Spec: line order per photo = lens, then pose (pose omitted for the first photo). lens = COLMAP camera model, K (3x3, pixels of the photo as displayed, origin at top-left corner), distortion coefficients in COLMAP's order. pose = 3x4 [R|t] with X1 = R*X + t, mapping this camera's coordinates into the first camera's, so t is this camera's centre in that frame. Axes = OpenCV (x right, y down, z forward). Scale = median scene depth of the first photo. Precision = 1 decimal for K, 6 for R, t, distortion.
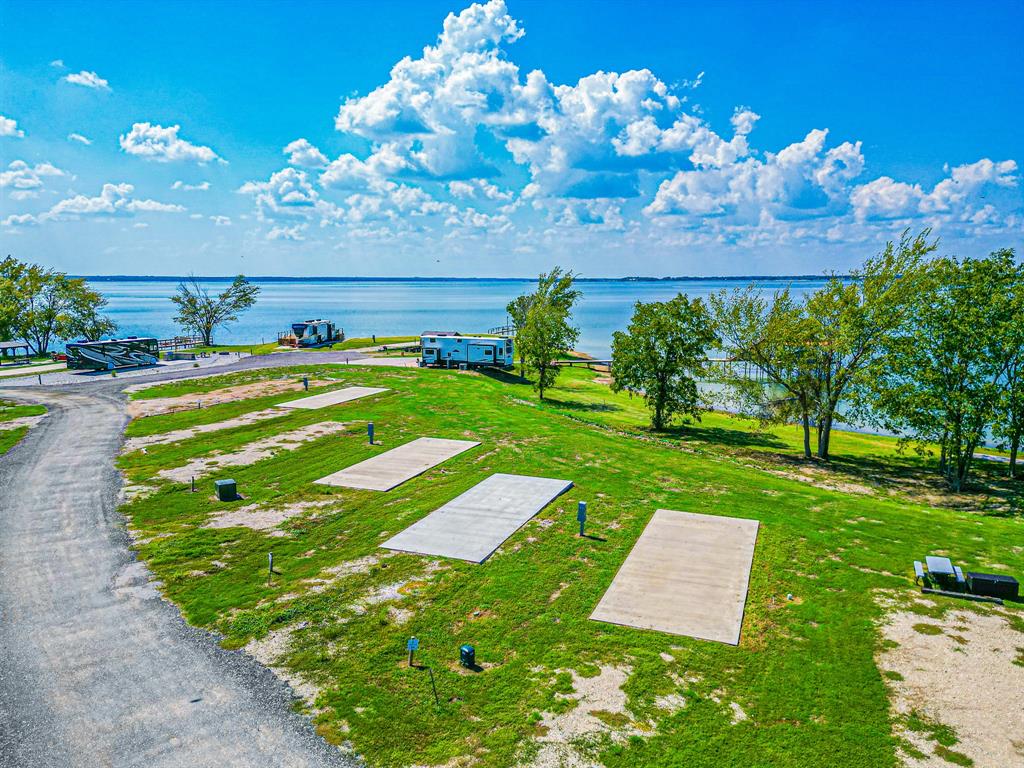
lens RADIAL K [[718.2, 0, 512.1], [0, 718.2, 386.0], [0, 0, 1]] dist [0.077306, -0.077271]
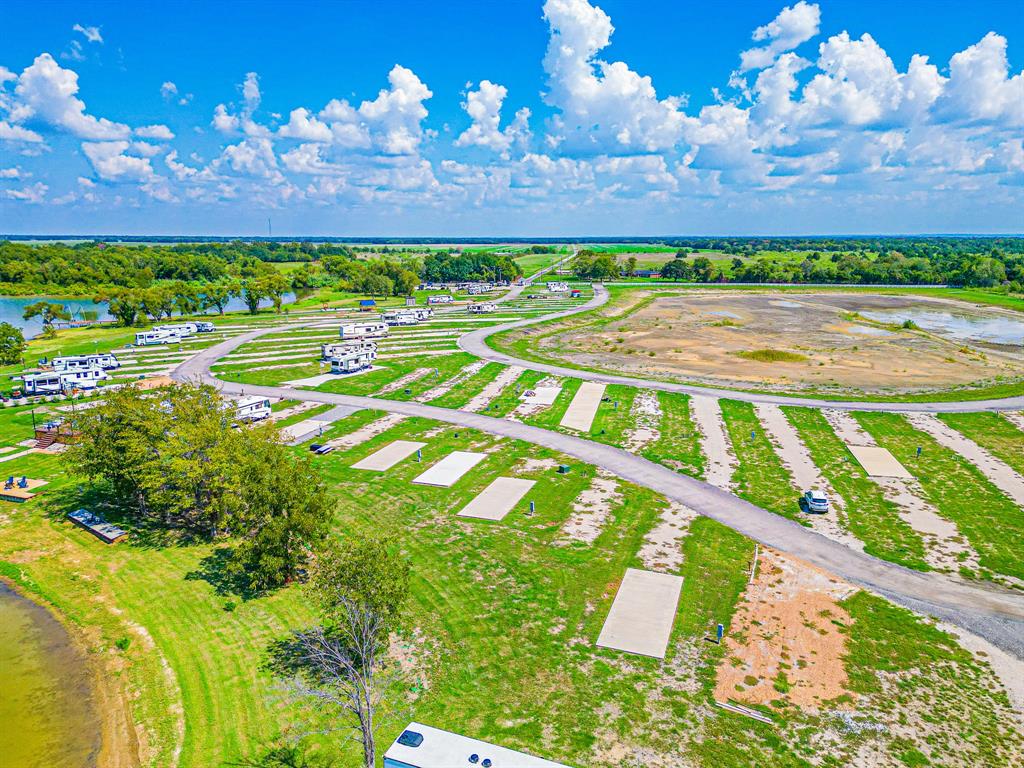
lens RADIAL K [[716.8, 0, 513.4], [0, 716.8, 382.6], [0, 0, 1]] dist [0.074998, -0.067673]
pose [[-0.998762, 0.012958, -0.048025, -0.136572], [-0.004132, 0.940521, 0.339711, -1.004584], [0.049570, 0.339488, -0.939303, 3.411731]]
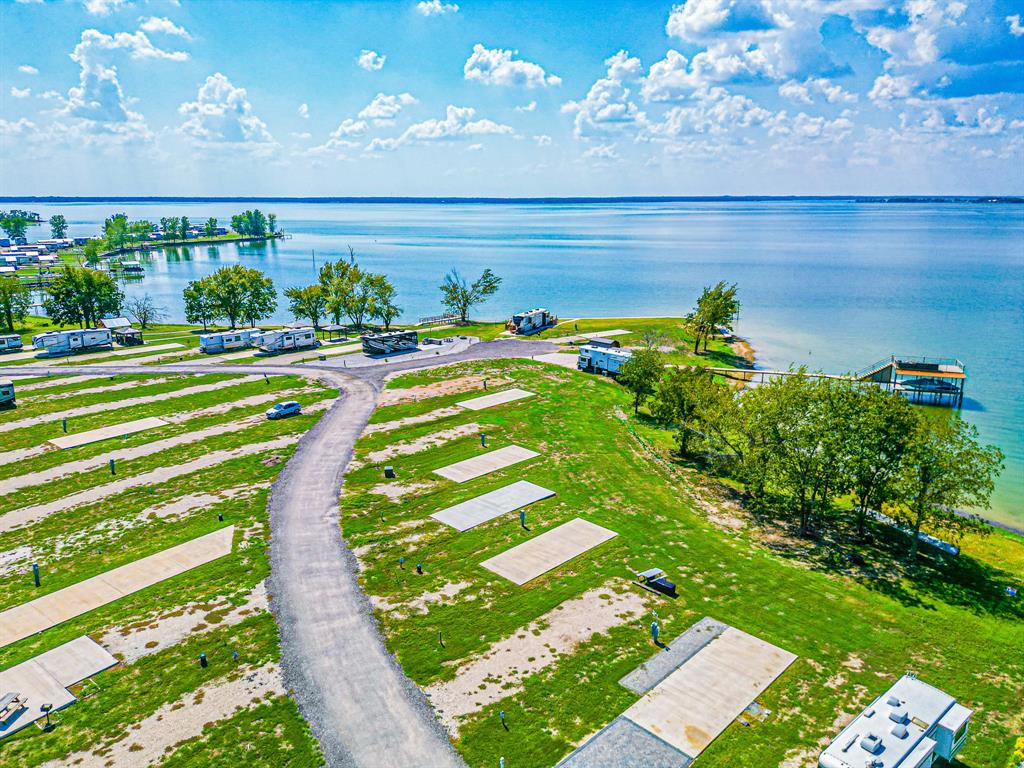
lens RADIAL K [[723.6, 0, 512.0], [0, 723.6, 382.3], [0, 0, 1]] dist [0.076927, -0.078652]
pose [[0.916645, 0.099791, -0.387044, 0.781813], [-0.059790, 0.991671, 0.114081, -0.407415], [0.395205, -0.081431, 0.914977, -0.814497]]
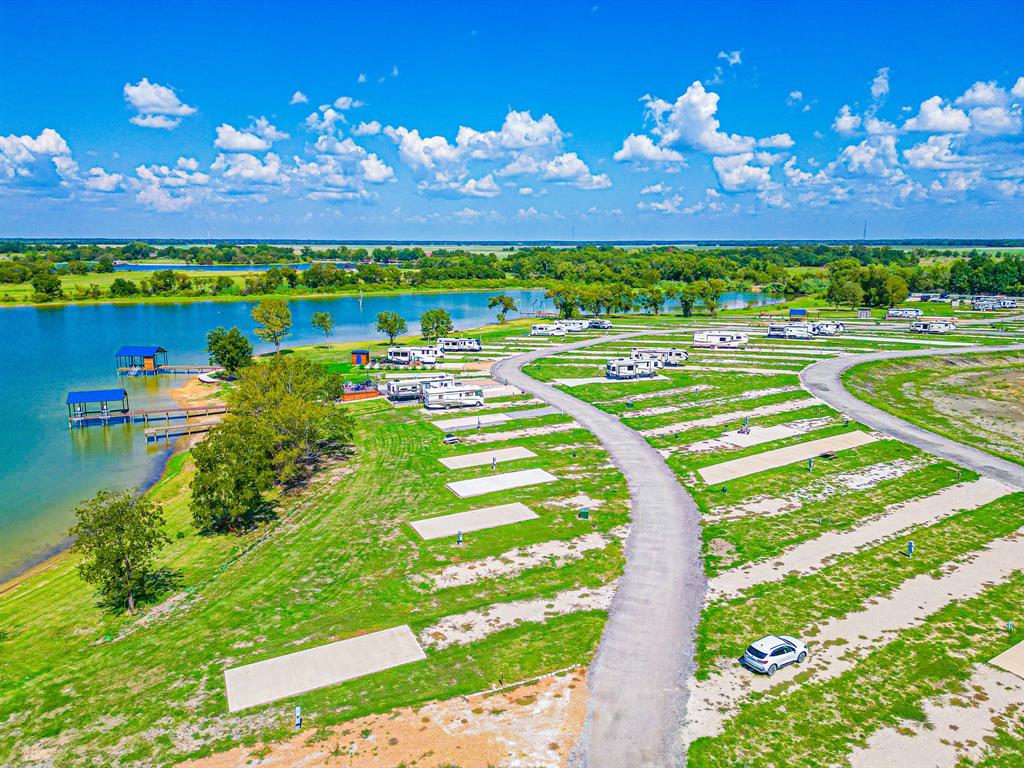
lens RADIAL K [[717.9, 0, 515.0], [0, 717.9, 383.0], [0, 0, 1]] dist [0.074344, -0.070051]
pose [[-0.750634, -0.124727, 0.648838, -1.647659], [0.099521, 0.949472, 0.297654, -0.888106], [-0.653179, 0.288003, -0.700294, 2.665710]]
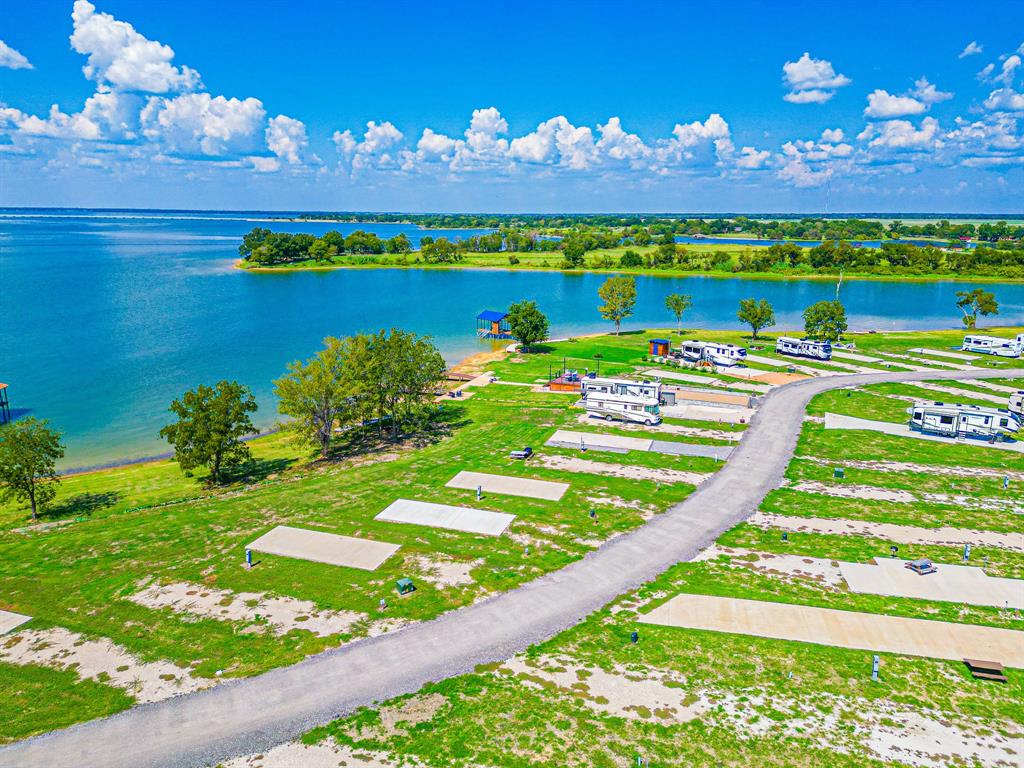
lens RADIAL K [[724.6, 0, 514.1], [0, 724.6, 385.8], [0, 0, 1]] dist [0.074935, -0.073729]
pose [[-0.049148, -0.227812, 0.972464, -1.937310], [0.140055, 0.962449, 0.232544, -0.619698], [-0.988923, 0.147627, -0.015396, 0.830211]]
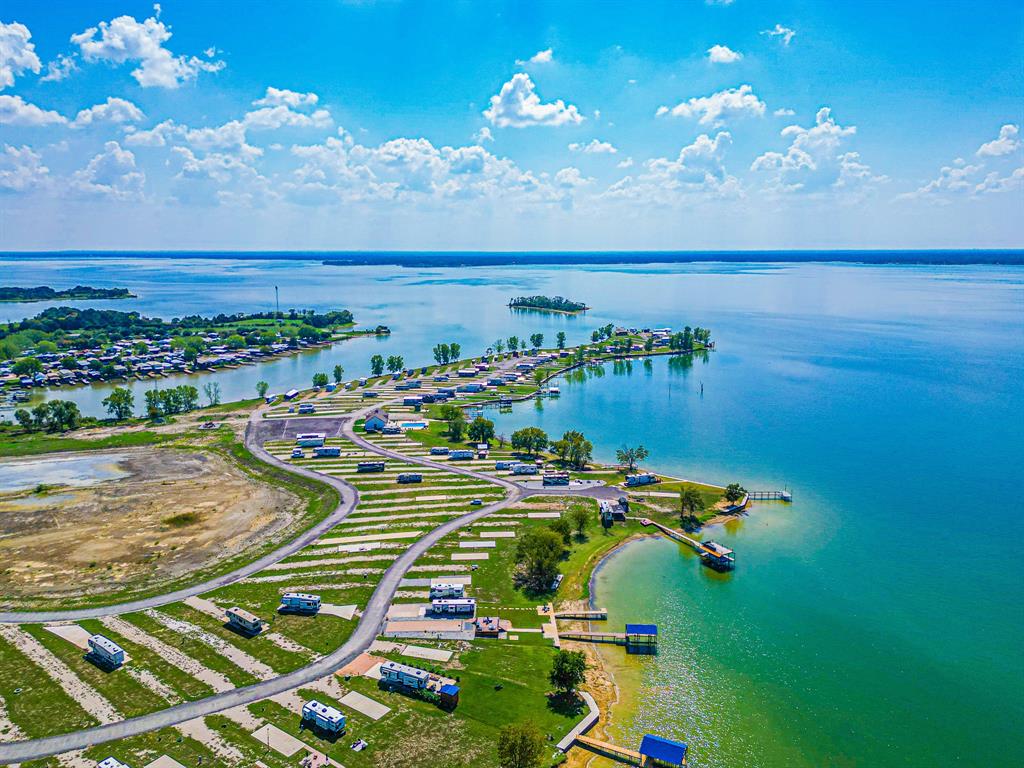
lens RADIAL K [[738.2, 0, 512.4], [0, 738.2, 386.0], [0, 0, 1]] dist [0.087978, -0.089951]
pose [[0.424045, 0.167459, -0.890025, 6.754271], [-0.132810, 0.983630, 0.121795, -2.445184], [0.895850, 0.066558, 0.439343, -2.152476]]
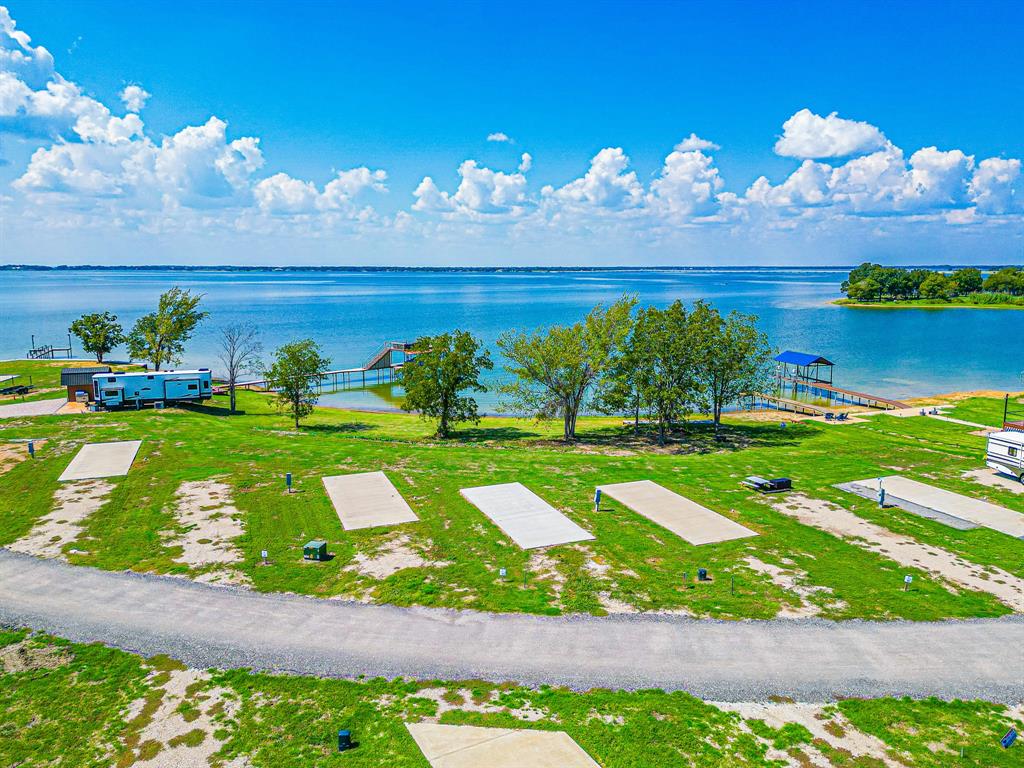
lens RADIAL K [[723.6, 0, 512.8], [0, 723.6, 387.3], [0, 0, 1]] dist [0.077920, -0.077286]
pose [[0.725238, -0.108493, 0.679896, -0.998339], [0.098364, 0.993704, 0.053644, -0.145794], [-0.681435, 0.027972, 0.731343, -0.009323]]
